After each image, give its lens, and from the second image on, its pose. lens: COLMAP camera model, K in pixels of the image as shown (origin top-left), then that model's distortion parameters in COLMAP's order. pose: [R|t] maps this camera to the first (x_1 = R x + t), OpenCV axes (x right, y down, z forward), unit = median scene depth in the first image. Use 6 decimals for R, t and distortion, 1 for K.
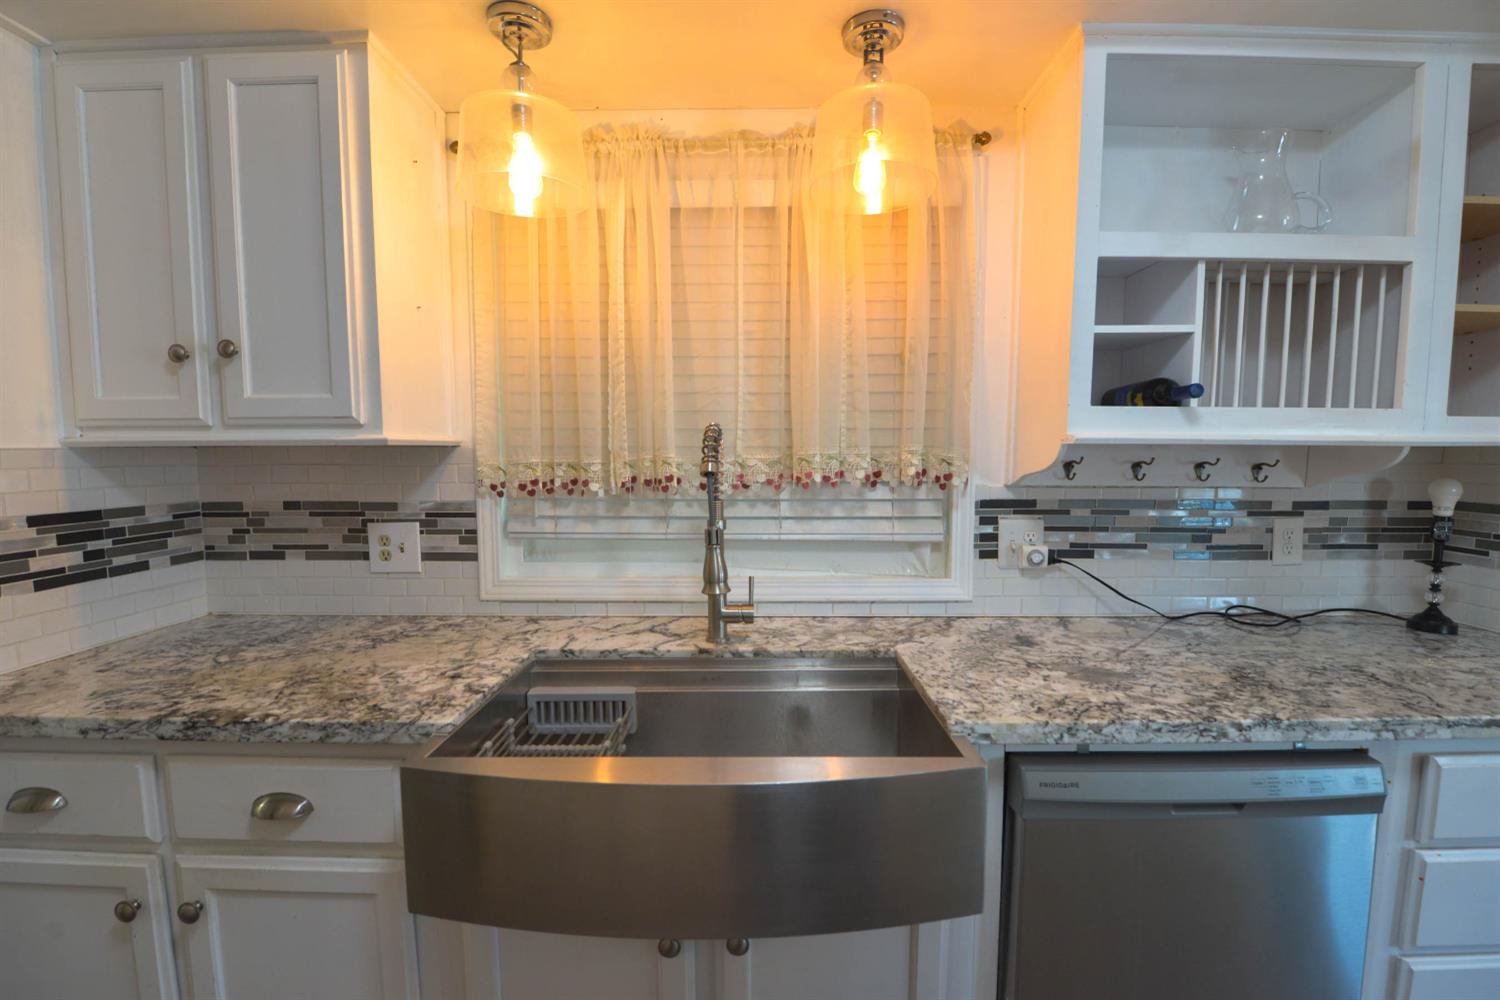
lens RADIAL K [[628.2, 0, 756.1], [0, 628.2, 505.4], [0, 0, 1]] dist [-0.019208, -0.001171]
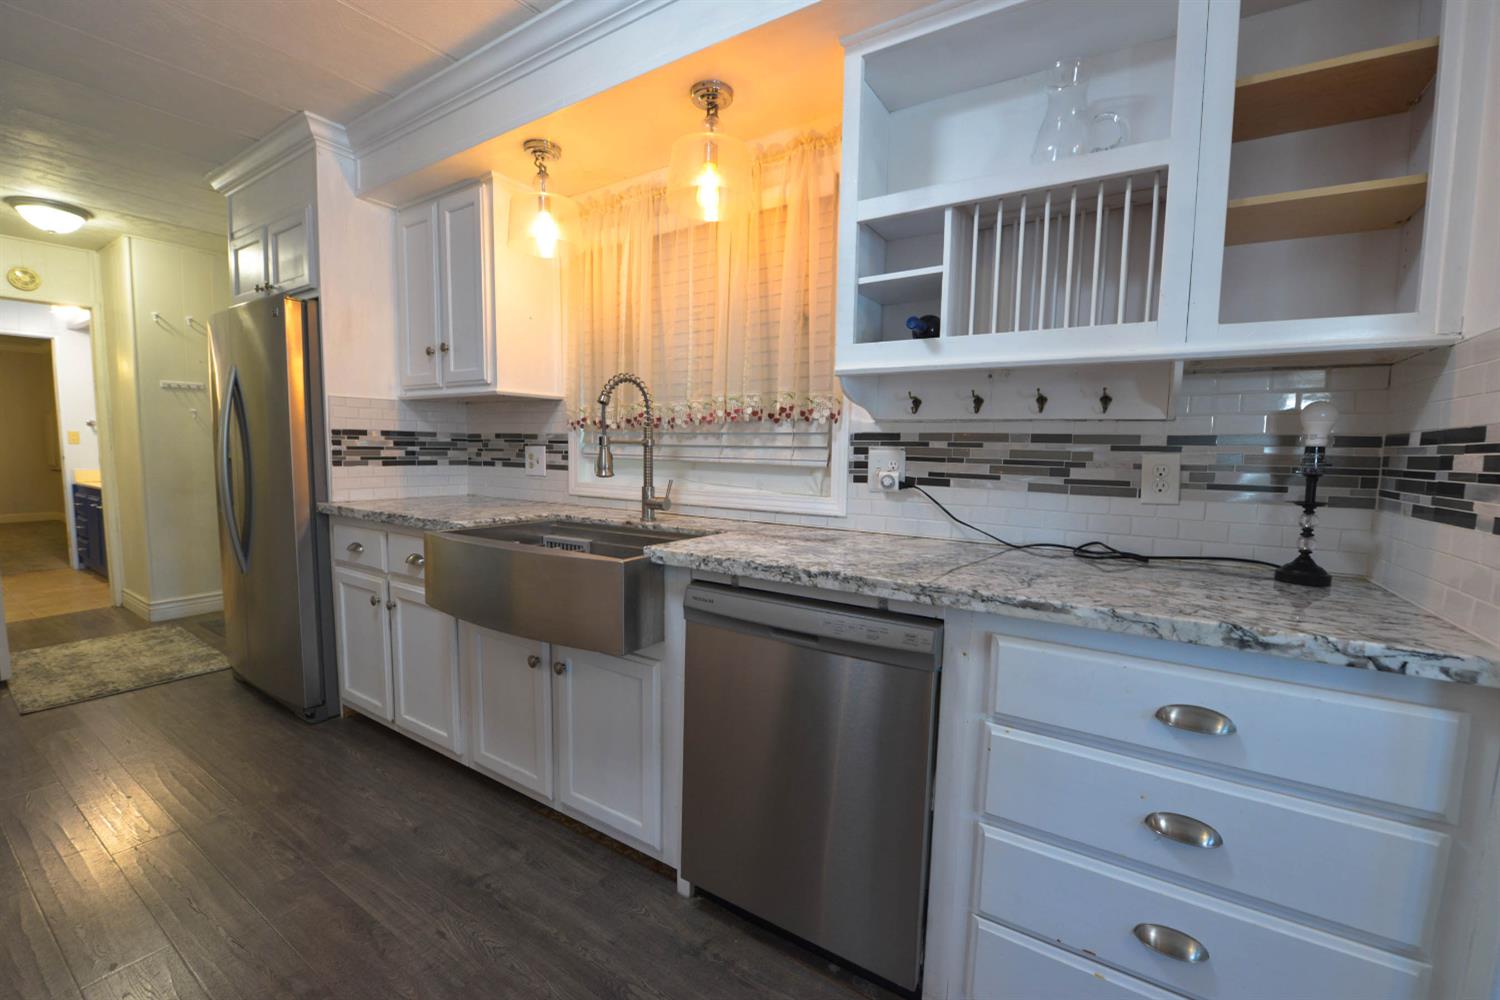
lens RADIAL K [[606.6, 0, 757.8], [0, 606.6, 507.1], [0, 0, 1]] dist [-0.018833, -0.001807]
pose [[0.849928, 0.065912, -0.522760, 0.843377], [-0.062306, 0.997756, 0.024501, 0.119872], [0.523202, 0.011747, 0.852128, -0.095125]]
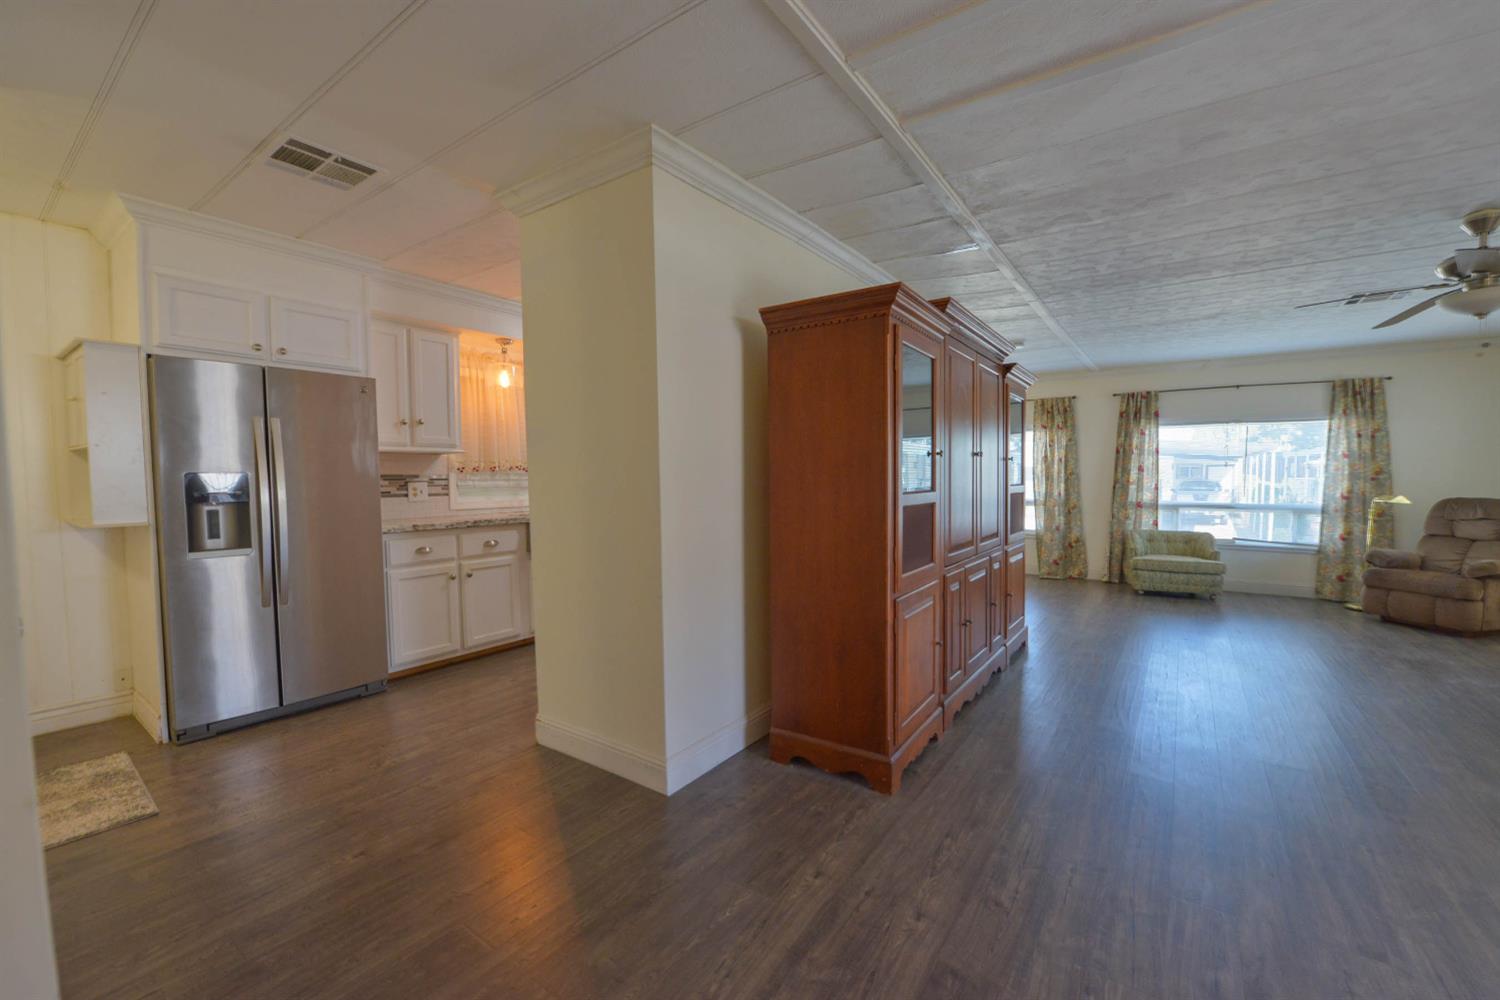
lens RADIAL K [[606.6, 0, 757.8], [0, 606.6, 507.1], [0, 0, 1]] dist [-0.018833, -0.001807]
pose [[0.568449, -0.046078, 0.821427, -1.946089], [0.076327, 0.997078, 0.003111, 0.244665], [-0.819170, 0.060929, 0.570305, -1.721695]]
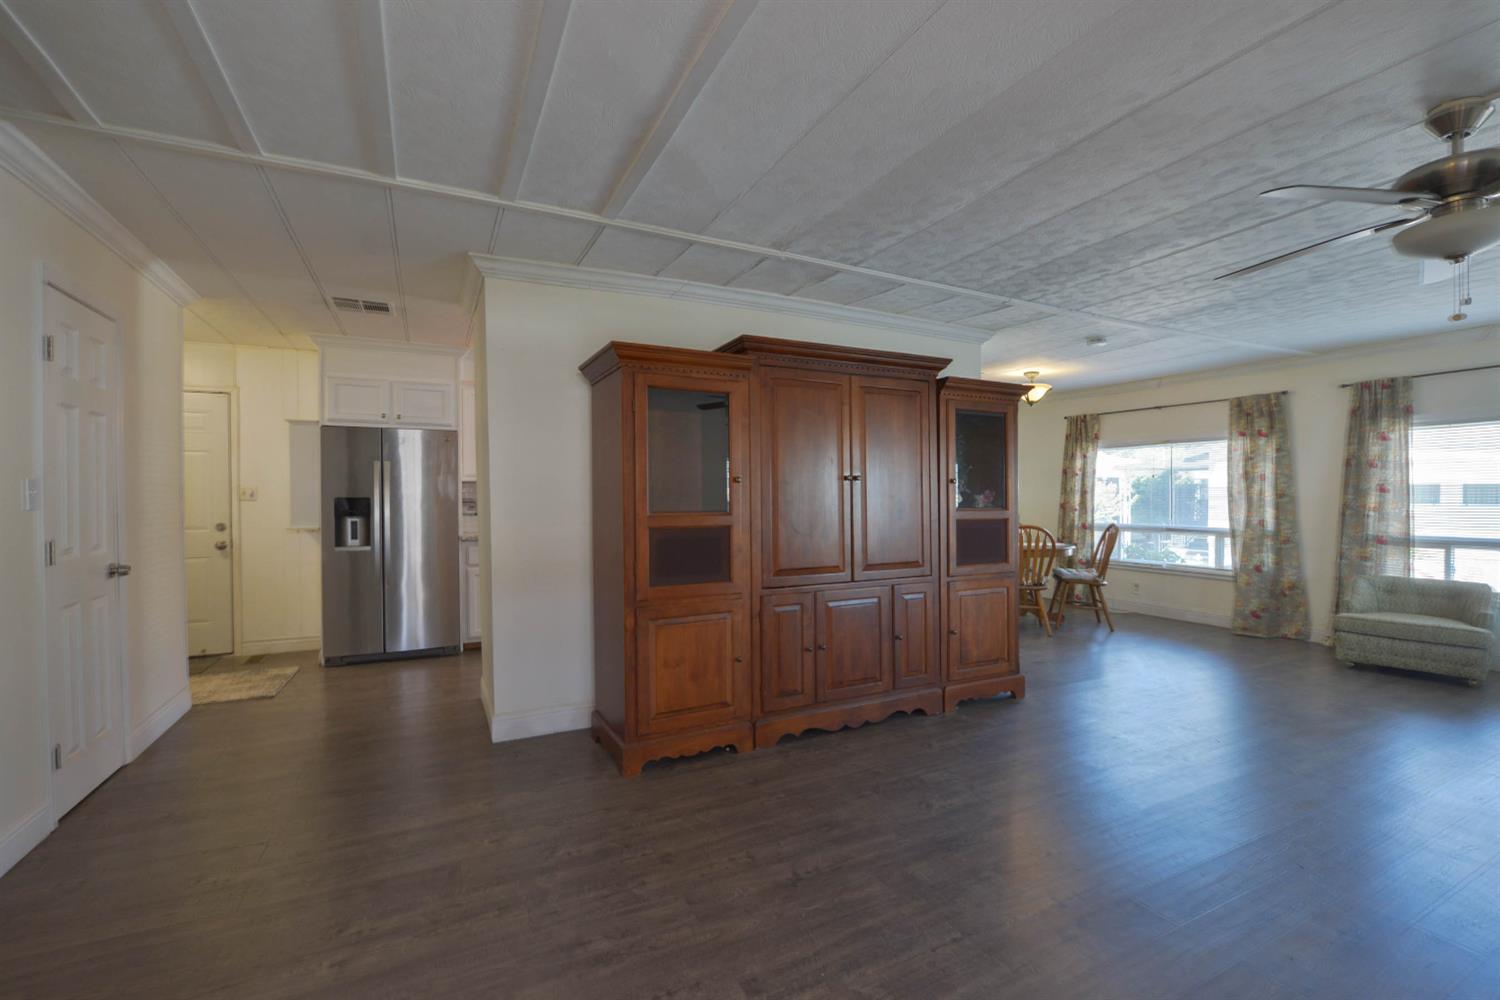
lens RADIAL K [[646.3, 0, 751.4], [0, 646.3, 505.4], [0, 0, 1]] dist [-0.017490, -0.000248]
pose [[0.891747, -0.009858, 0.452428, -1.101621], [0.044860, 0.996764, -0.066703, 0.346579], [-0.450306, 0.079778, 0.889303, -2.908221]]
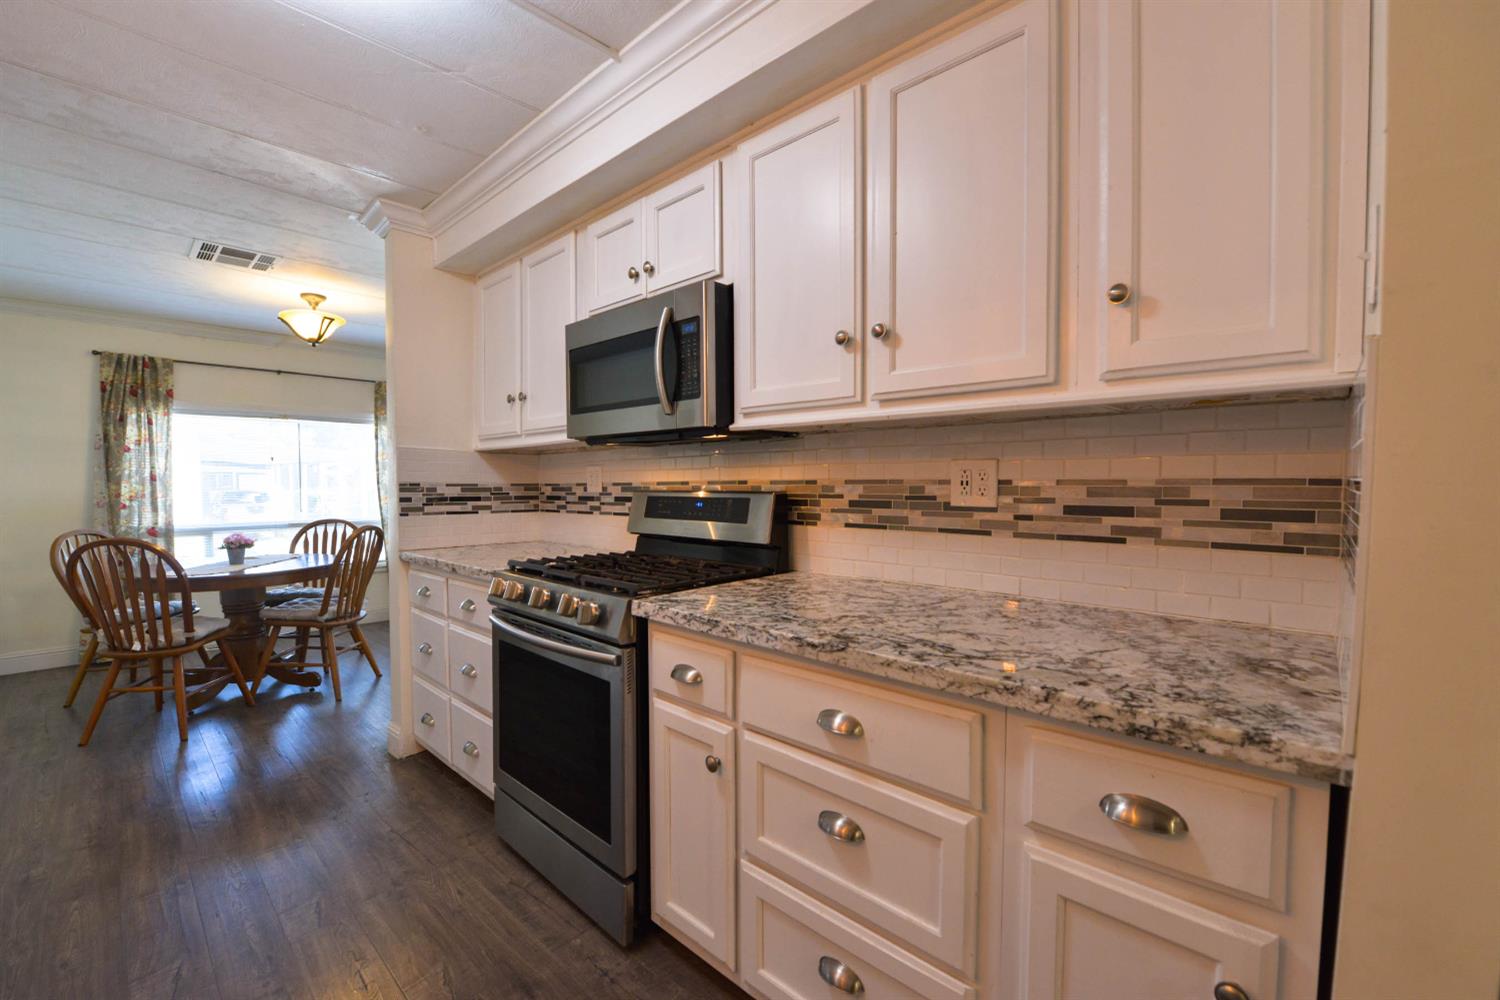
lens RADIAL K [[628.2, 0, 756.1], [0, 628.2, 505.4], [0, 0, 1]] dist [-0.019208, -0.001171]
pose [[-0.736799, -0.024393, 0.675672, -0.816472], [0.063405, 0.992452, 0.104971, 0.050497], [-0.673132, 0.120184, -0.729691, 0.333663]]
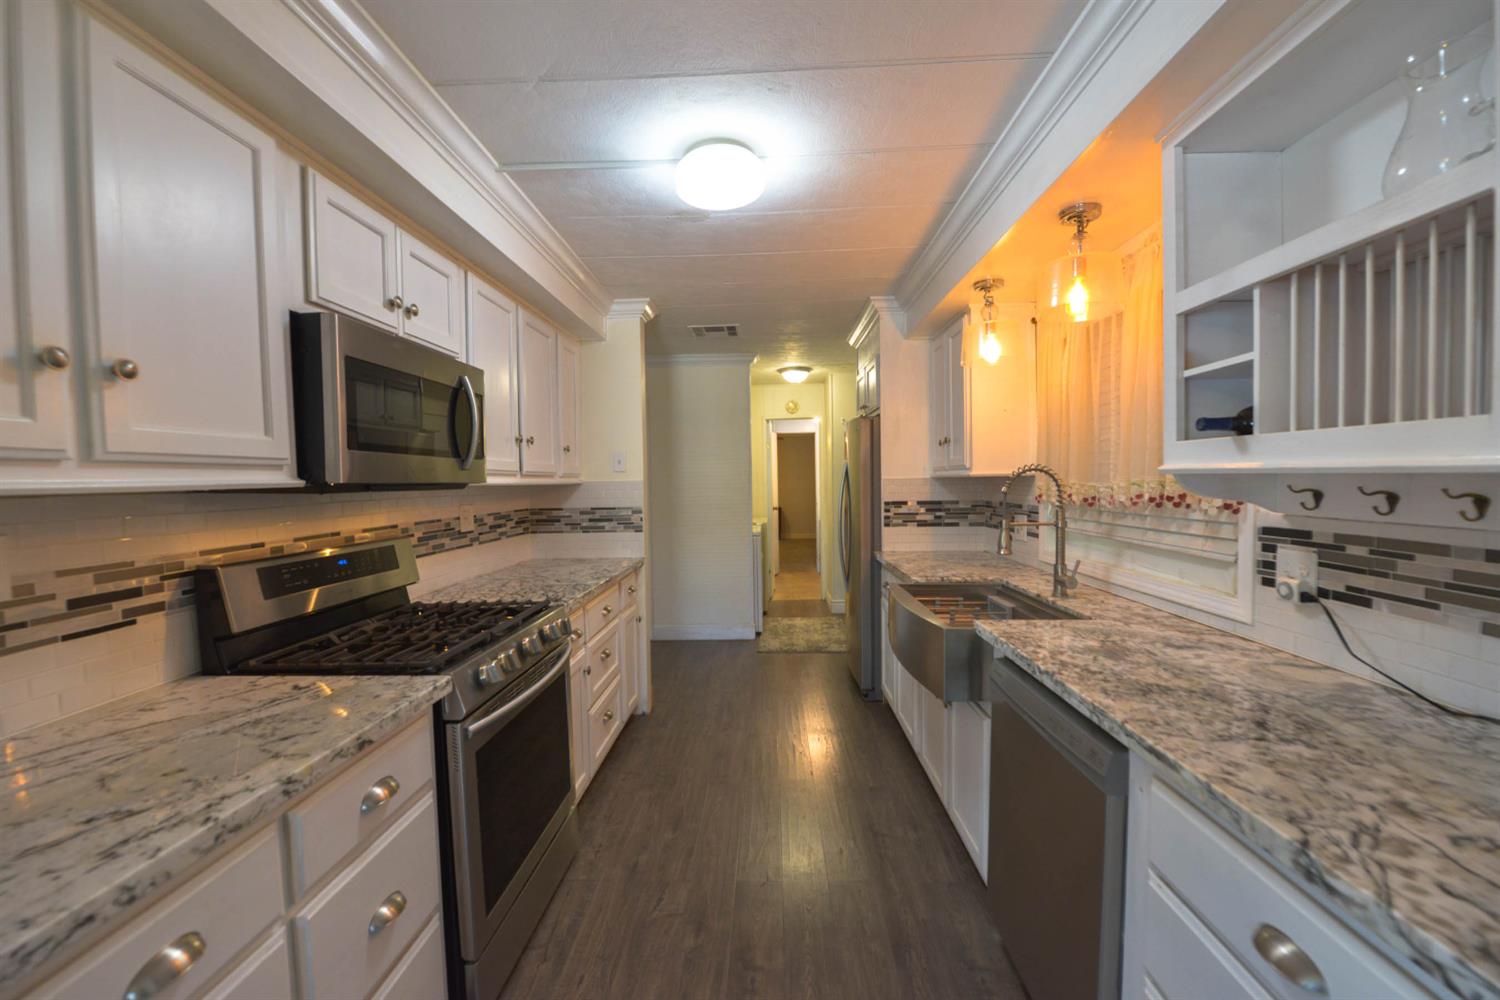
lens RADIAL K [[606.3, 0, 751.0], [0, 606.3, 502.7], [0, 0, 1]] dist [-0.012338, -0.003575]
pose [[-0.025848, 0.039147, -0.998899, 1.382876], [-0.069096, 0.996773, 0.040851, -0.030450], [0.997275, 0.070076, -0.023060, 0.203165]]
